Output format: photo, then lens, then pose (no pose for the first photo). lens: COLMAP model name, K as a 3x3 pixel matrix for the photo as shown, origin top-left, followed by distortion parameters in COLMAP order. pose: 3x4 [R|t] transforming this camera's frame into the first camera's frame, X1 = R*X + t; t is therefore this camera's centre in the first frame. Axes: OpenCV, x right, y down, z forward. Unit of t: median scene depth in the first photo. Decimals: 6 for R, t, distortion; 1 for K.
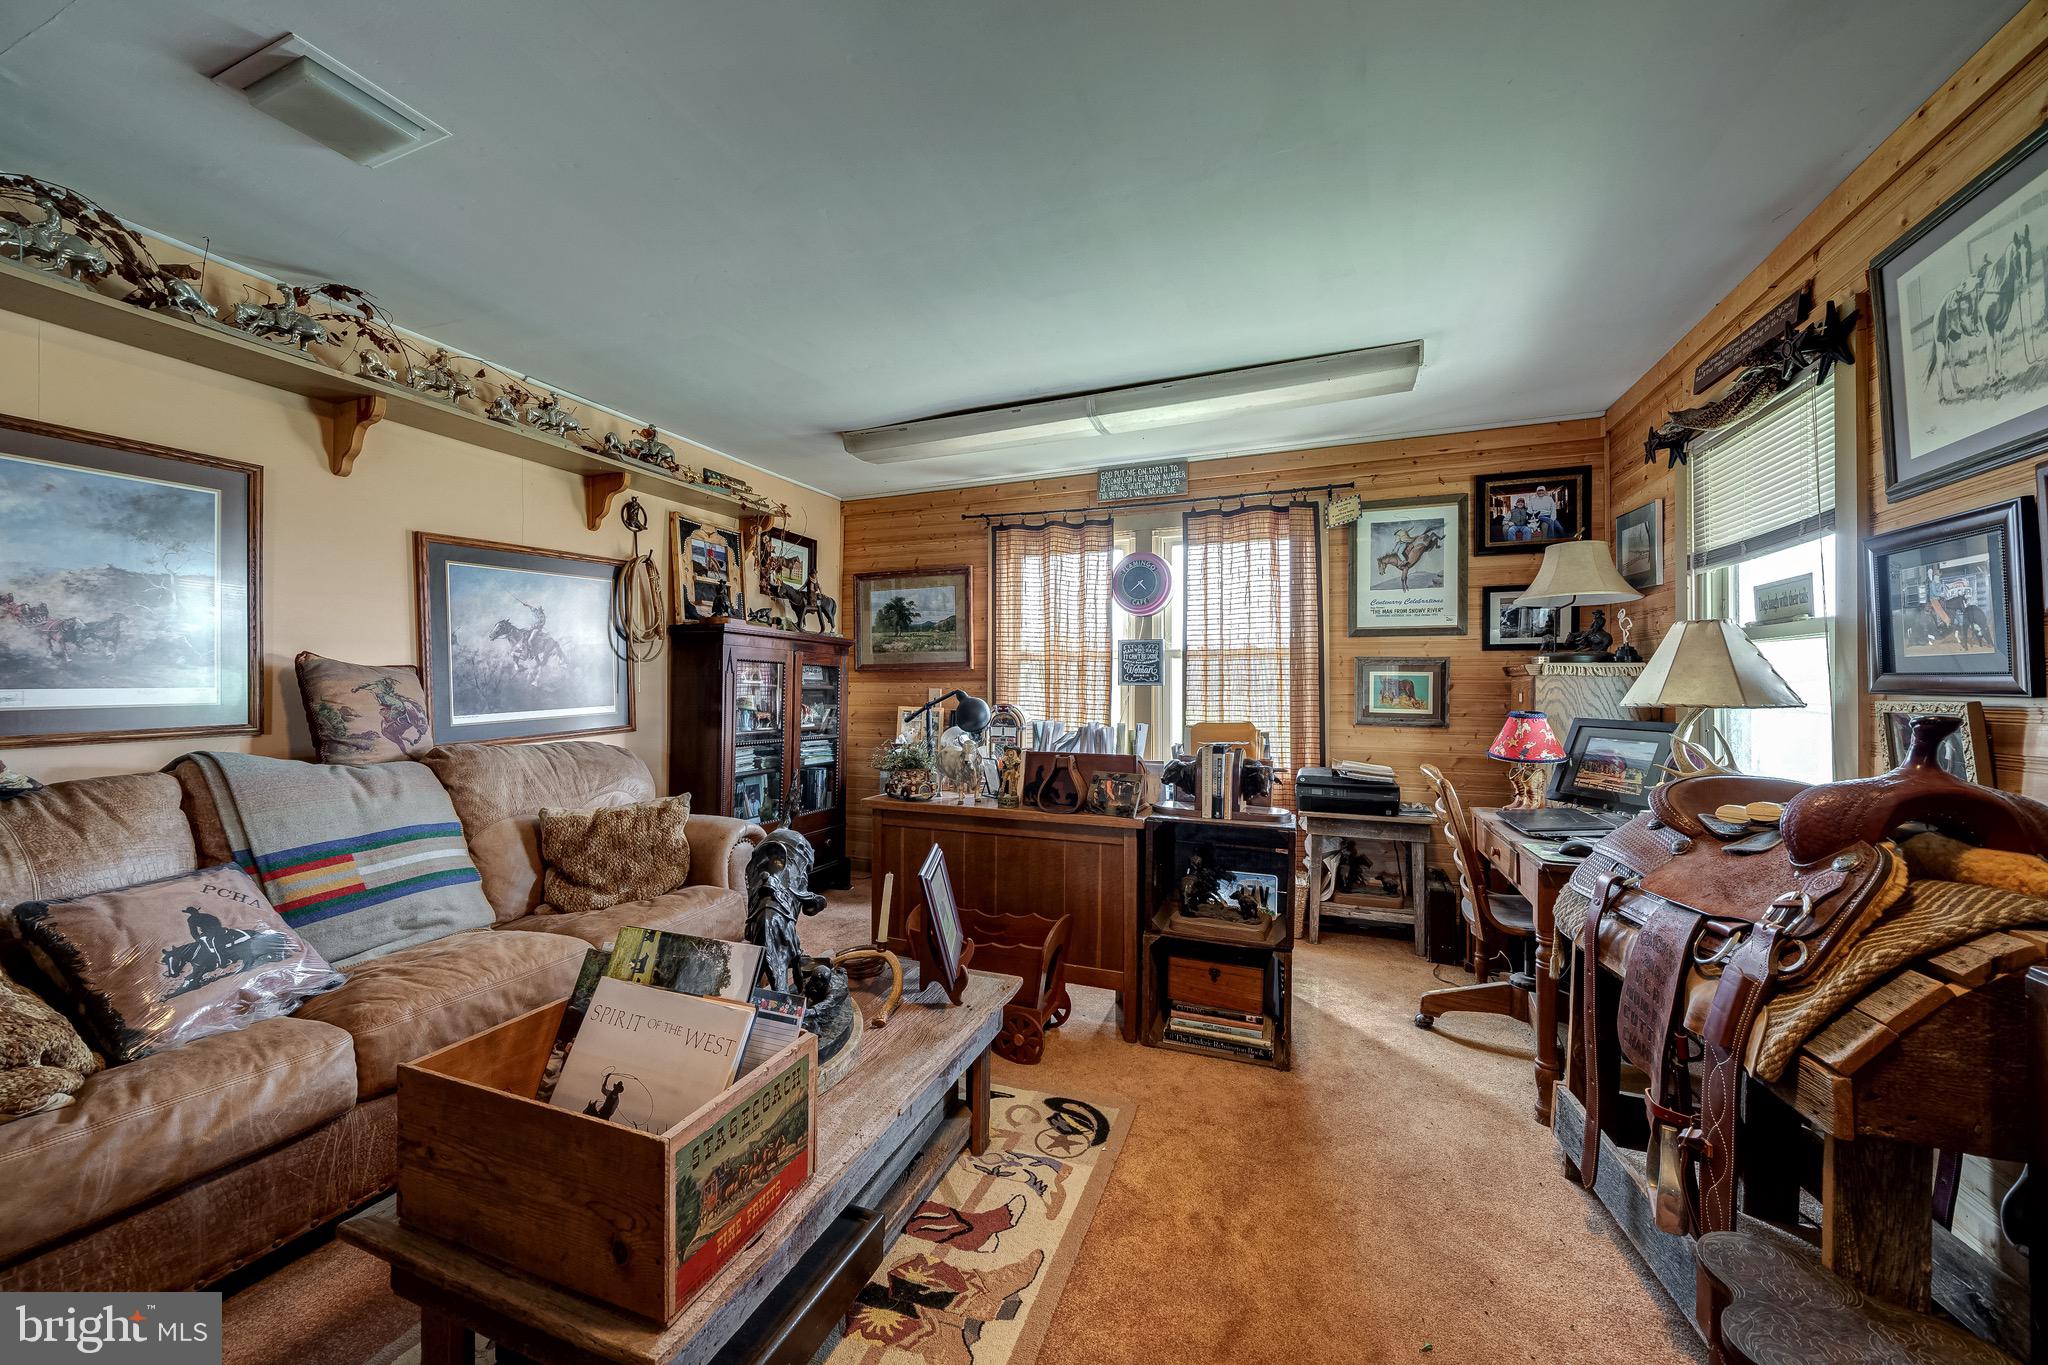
lens RADIAL K [[730.6, 0, 1024.0], [0, 730.6, 682.5], [0, 0, 1]] dist [-0.015782, -0.000063]
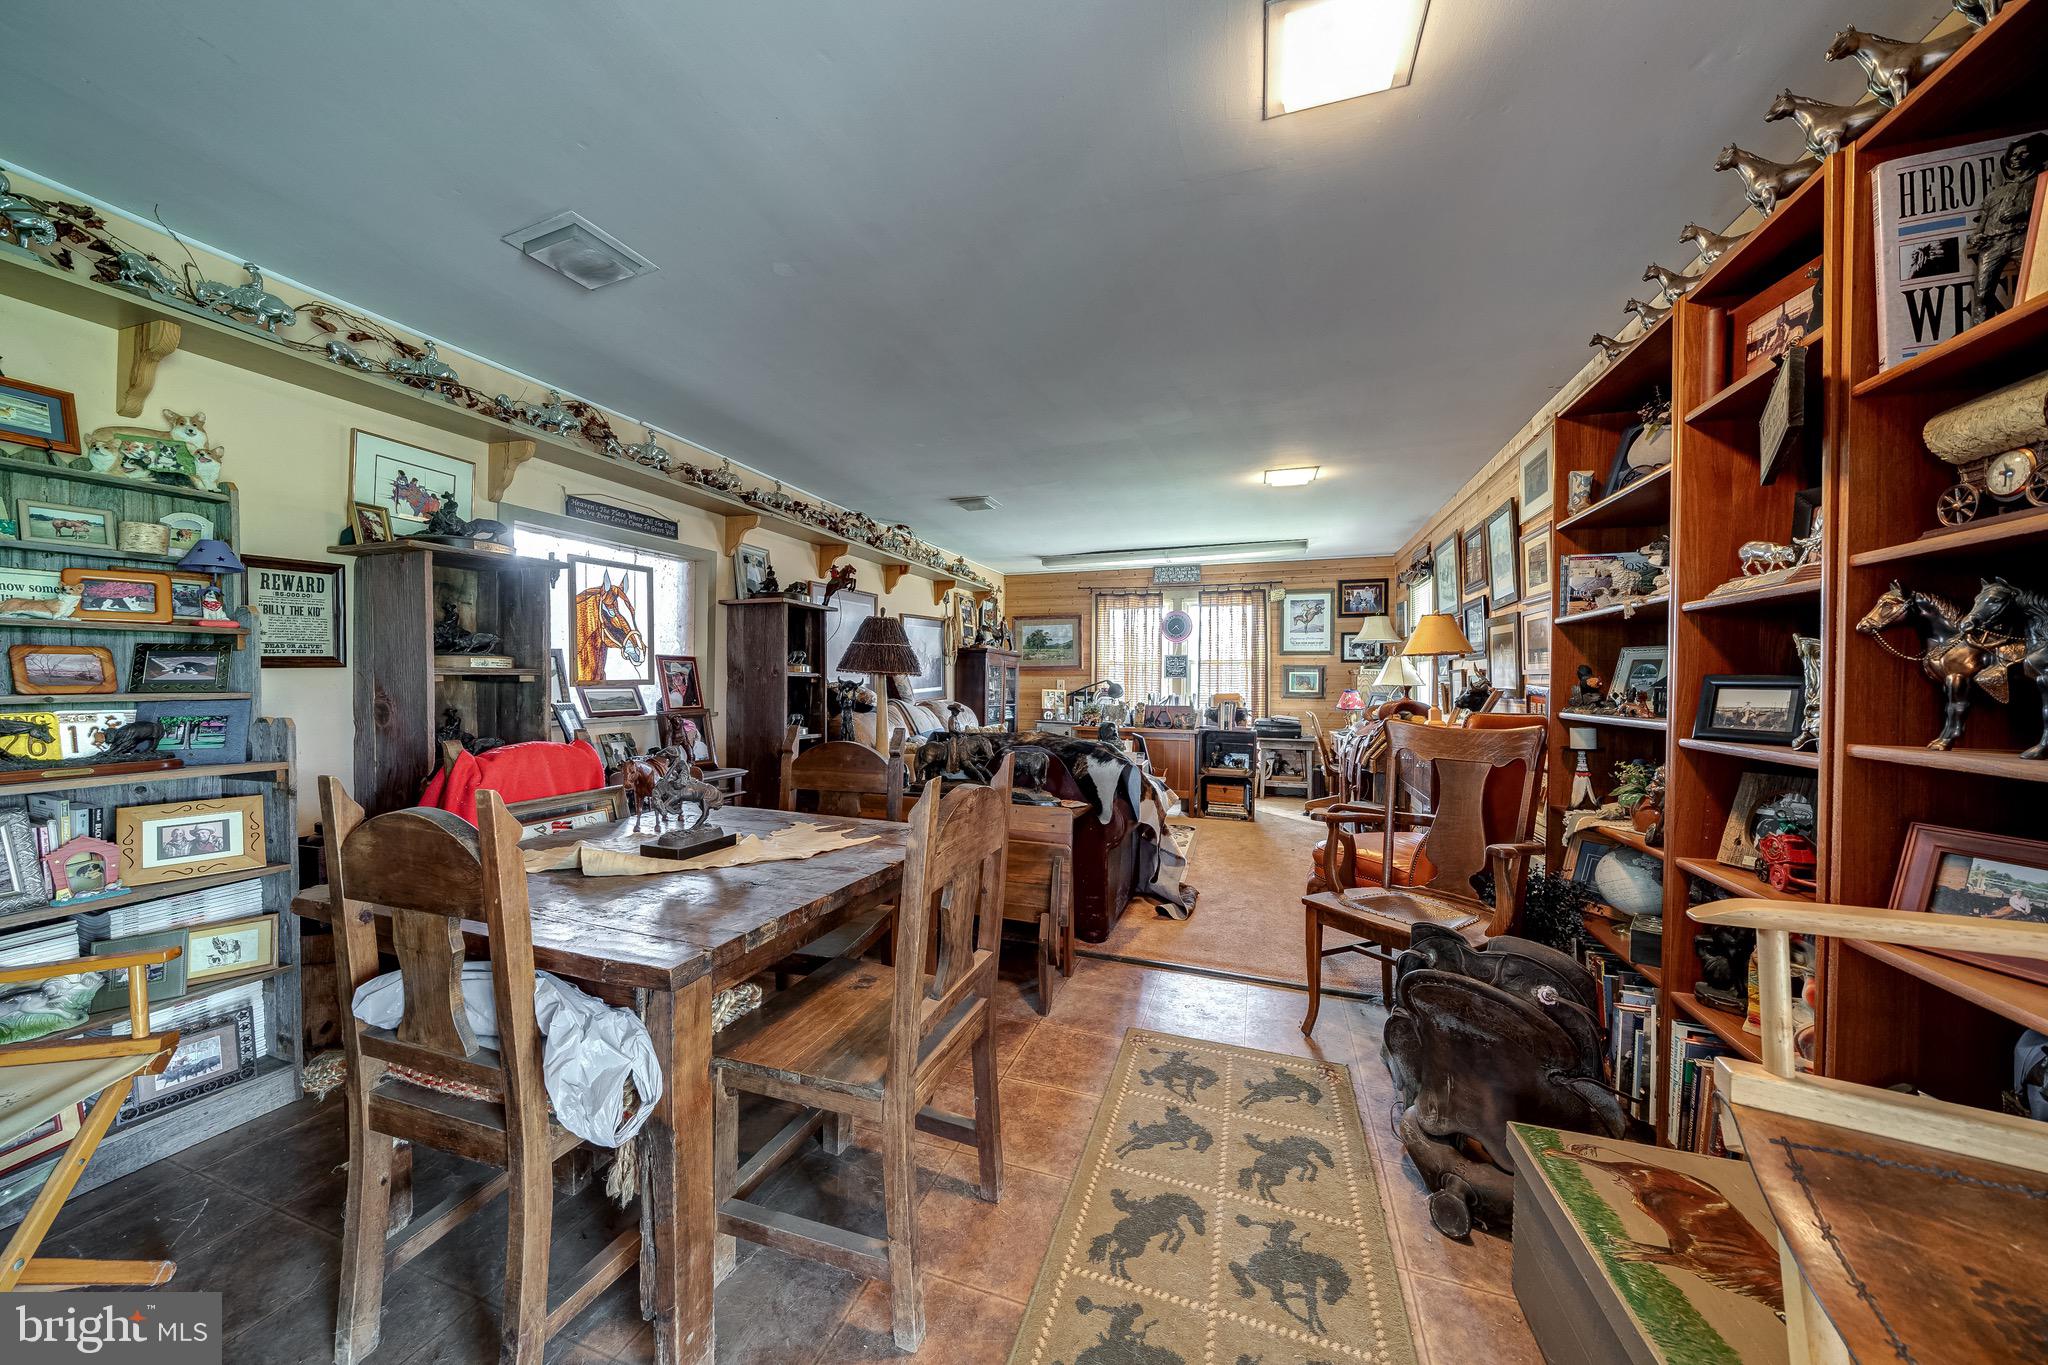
lens RADIAL K [[712.4, 0, 1024.0], [0, 712.4, 682.5], [0, 0, 1]] dist [-0.000703, -0.000010]
pose [[0.998333, 0.002664, 0.057658, -0.405337], [-0.003228, 0.999948, 0.009695, -0.002303], [-0.057629, -0.009865, 0.998289, -1.005036]]
